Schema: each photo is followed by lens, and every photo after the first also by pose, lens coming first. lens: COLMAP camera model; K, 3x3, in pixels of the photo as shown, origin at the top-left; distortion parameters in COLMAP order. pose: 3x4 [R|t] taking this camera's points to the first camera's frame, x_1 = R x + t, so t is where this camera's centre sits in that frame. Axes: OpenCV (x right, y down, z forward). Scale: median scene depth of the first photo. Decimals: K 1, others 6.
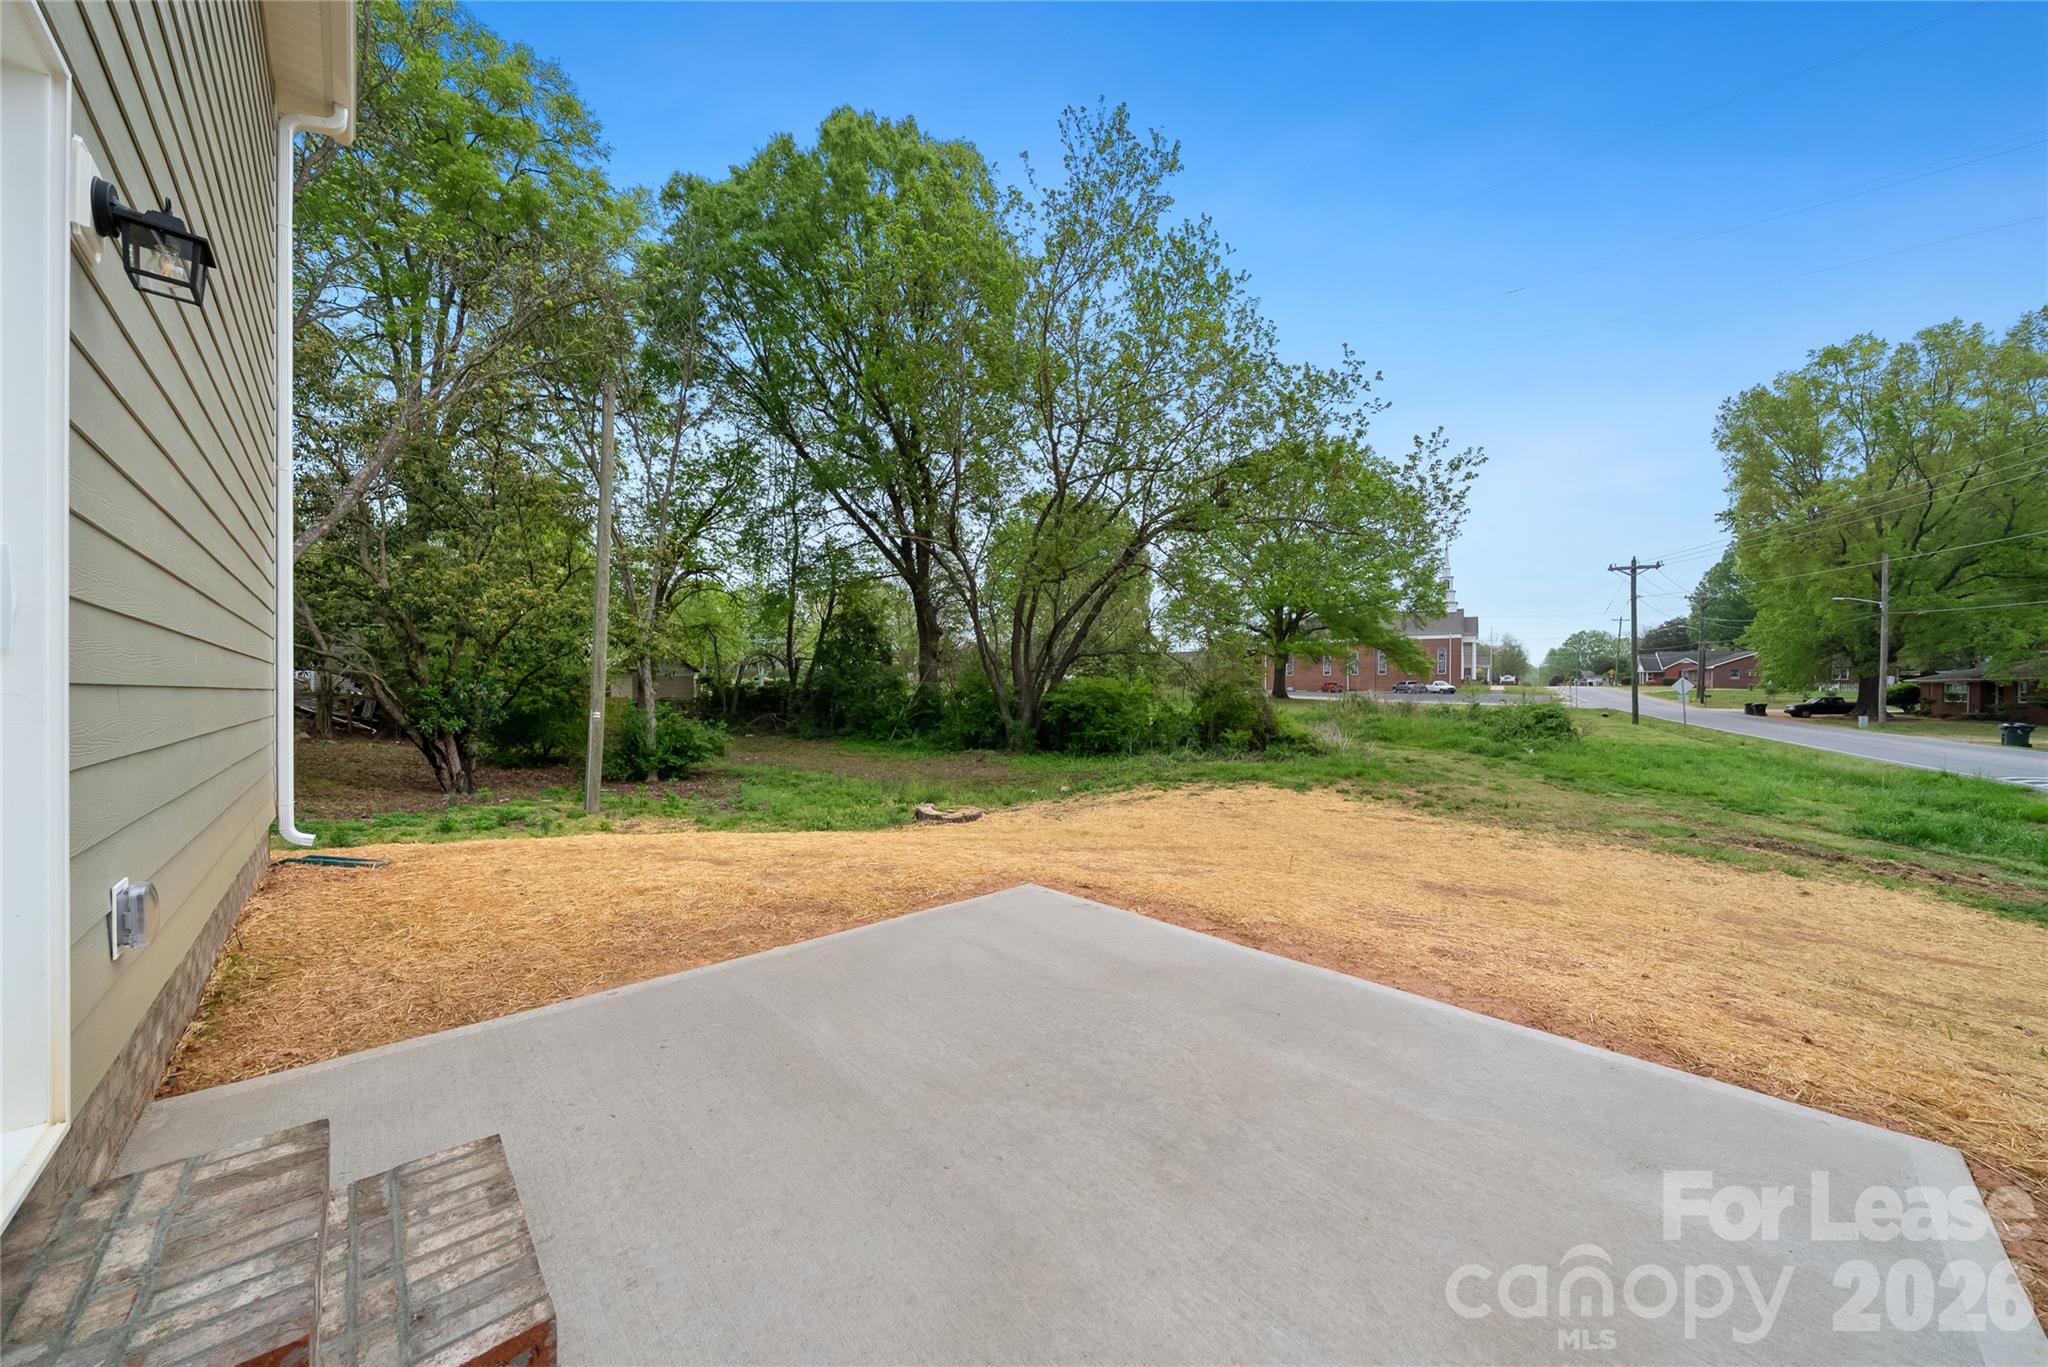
lens RADIAL K [[698.9, 0, 1026.6], [0, 698.9, 691.0], [0, 0, 1]] dist [-0.000730, -0.000073]
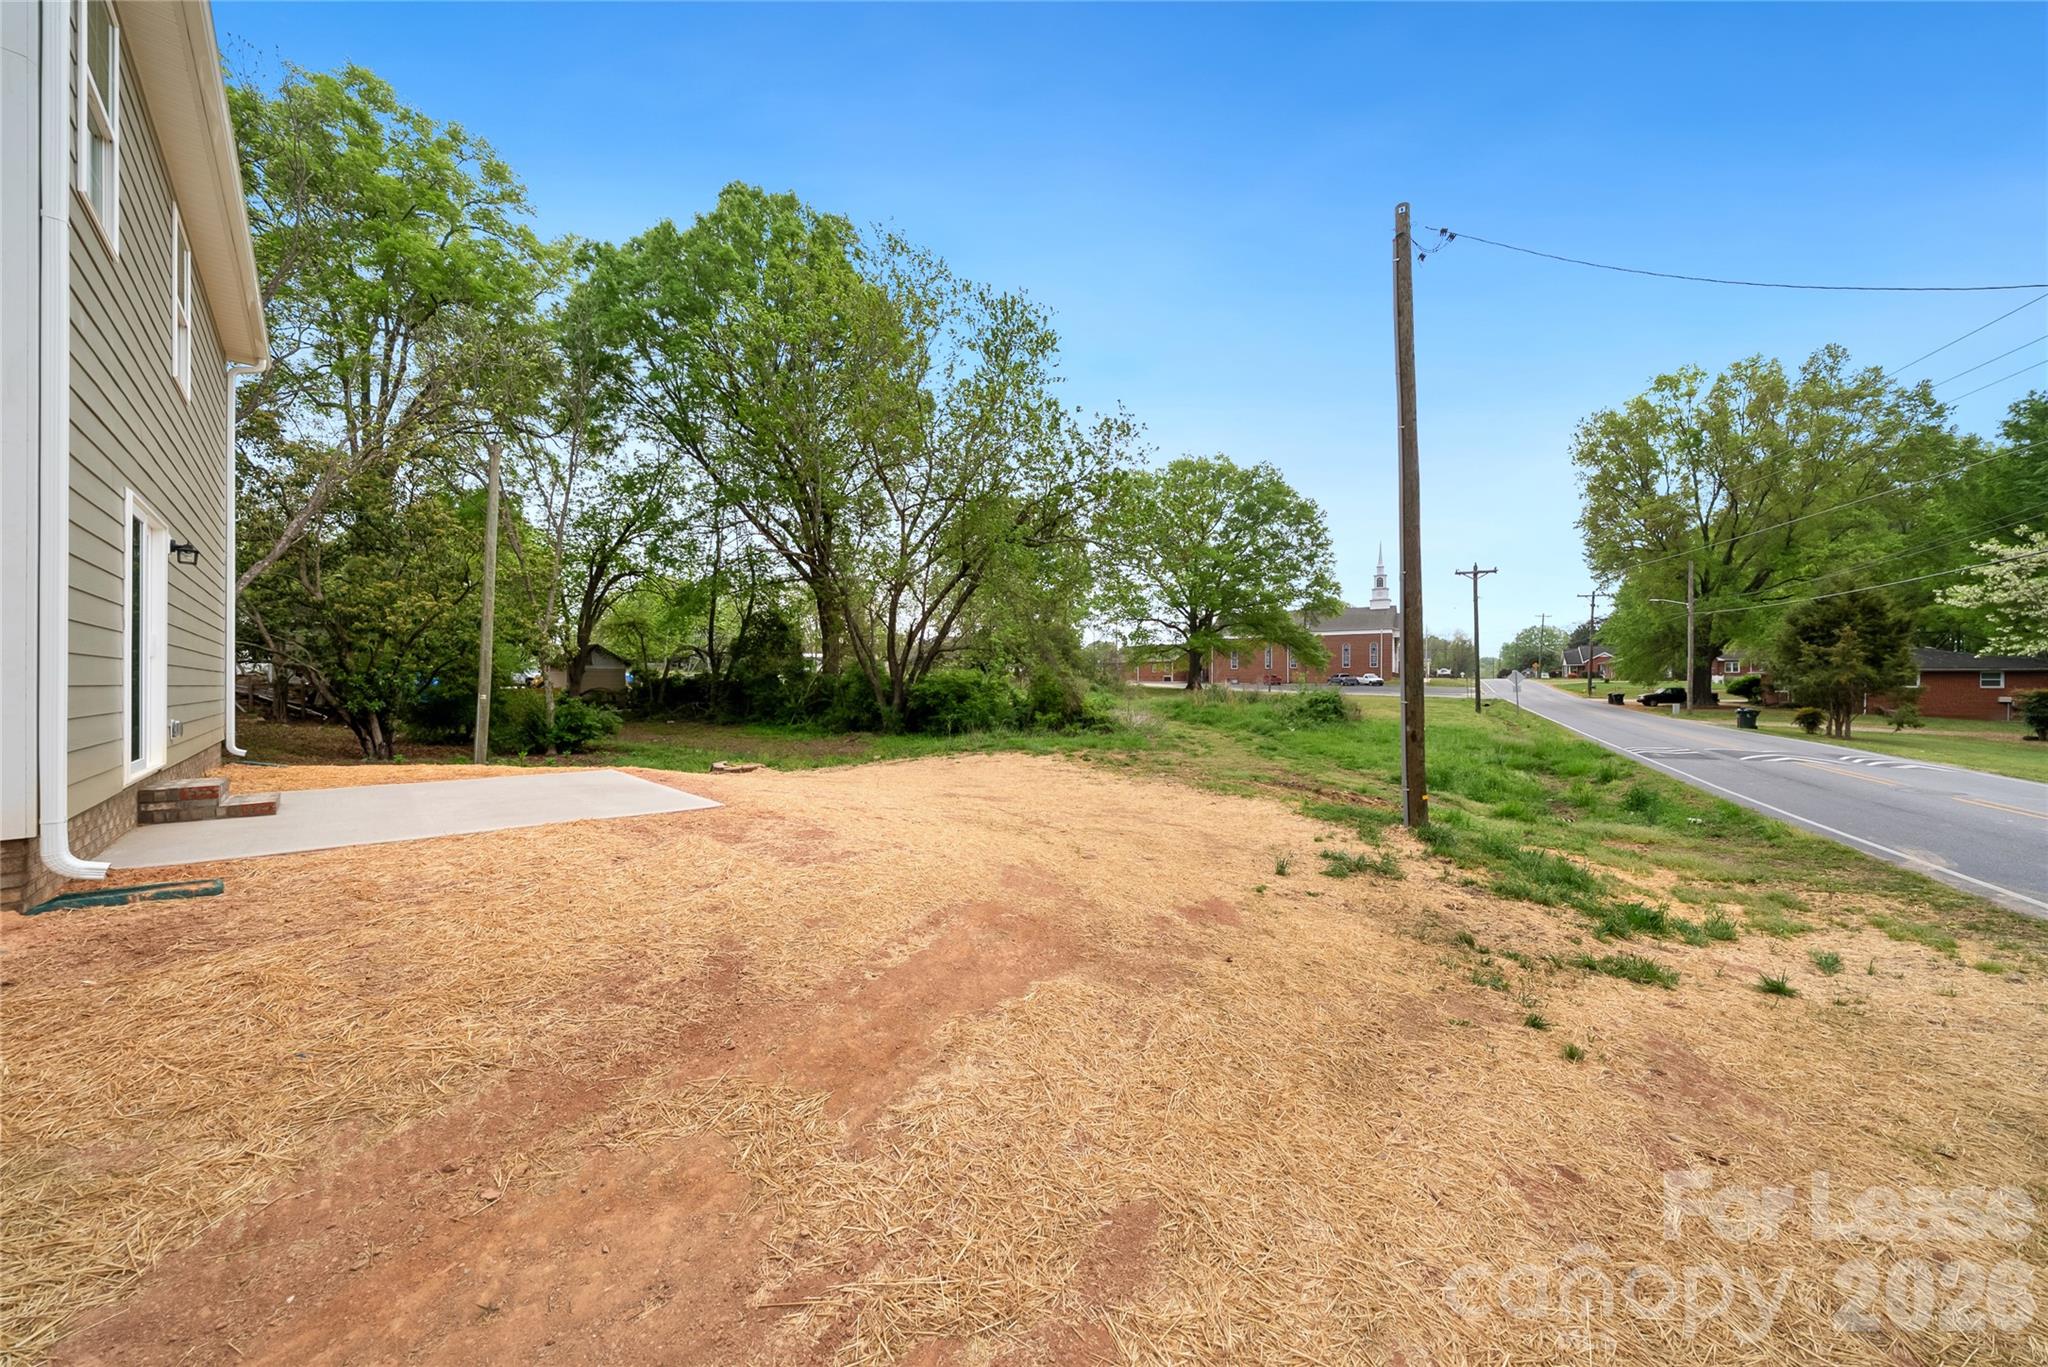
lens RADIAL K [[696.7, 0, 1024.0], [0, 696.7, 683.5], [0, 0, 1]] dist [-0.001517, -0.000091]
pose [[0.999749, -0.001077, 0.022363, 0.186297], [0.001122, 0.999997, -0.001987, 0.006241], [-0.022361, 0.002012, 0.999748, -0.165785]]
